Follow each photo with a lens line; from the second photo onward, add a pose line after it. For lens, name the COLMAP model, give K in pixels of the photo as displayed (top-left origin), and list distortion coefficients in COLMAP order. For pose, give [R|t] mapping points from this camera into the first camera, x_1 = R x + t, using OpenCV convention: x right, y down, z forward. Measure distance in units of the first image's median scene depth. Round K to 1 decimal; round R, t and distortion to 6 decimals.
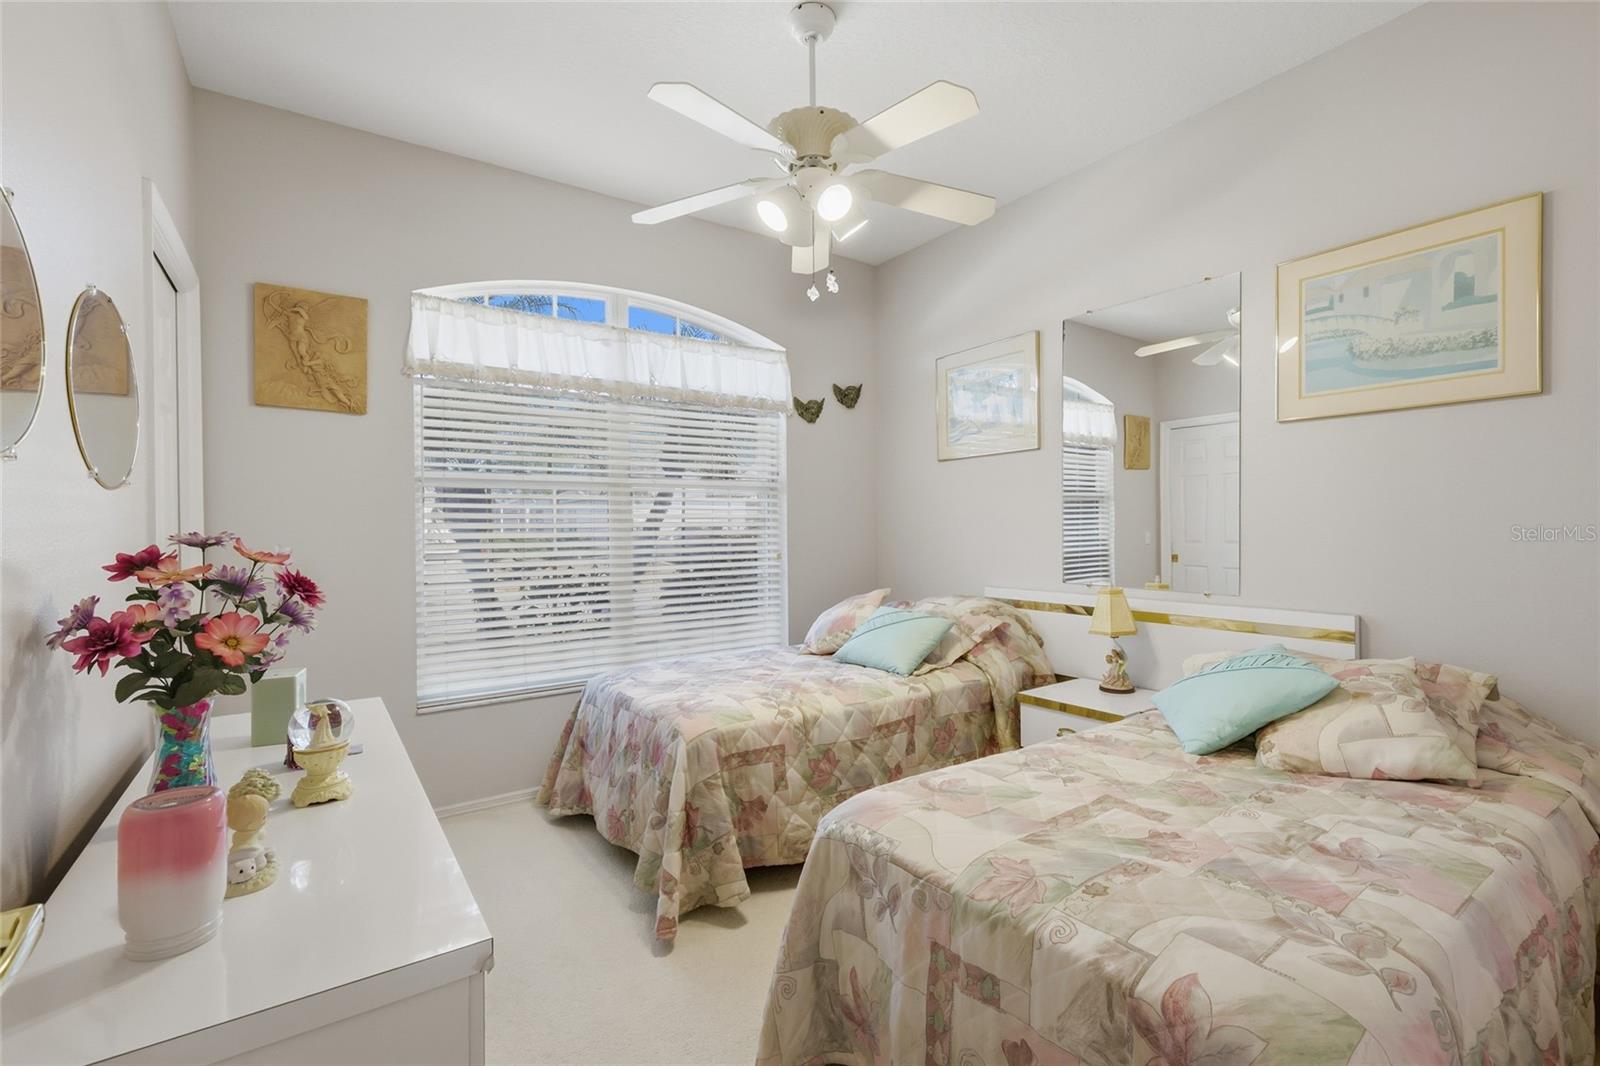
lens RADIAL K [[712.4, 0, 801.1], [0, 712.4, 529.1], [0, 0, 1]] dist [-0.000867, -0.000088]
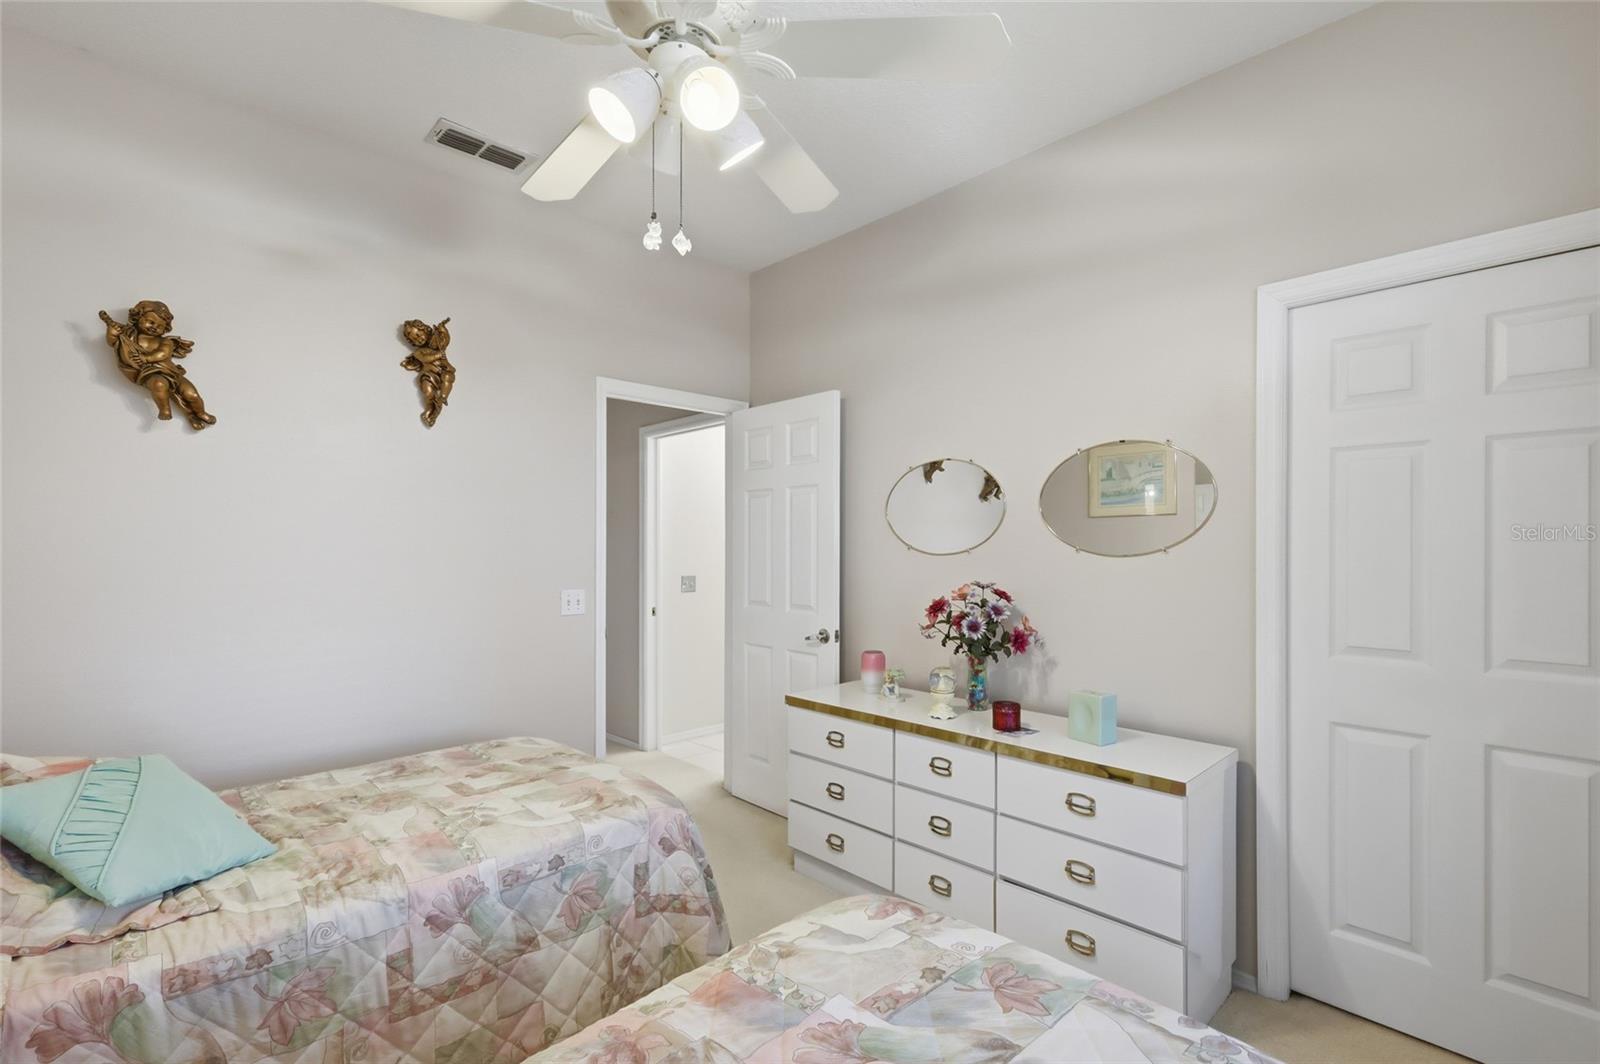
lens RADIAL K [[712.4, 0, 801.1], [0, 712.4, 539.2], [0, 0, 1]] dist [-0.000867, -0.000088]
pose [[-0.988944, -0.012721, -0.147745, 0.004333], [-0.012416, 0.999918, -0.002988, -0.139669], [0.147771, -0.001121, -0.989021, 2.860631]]
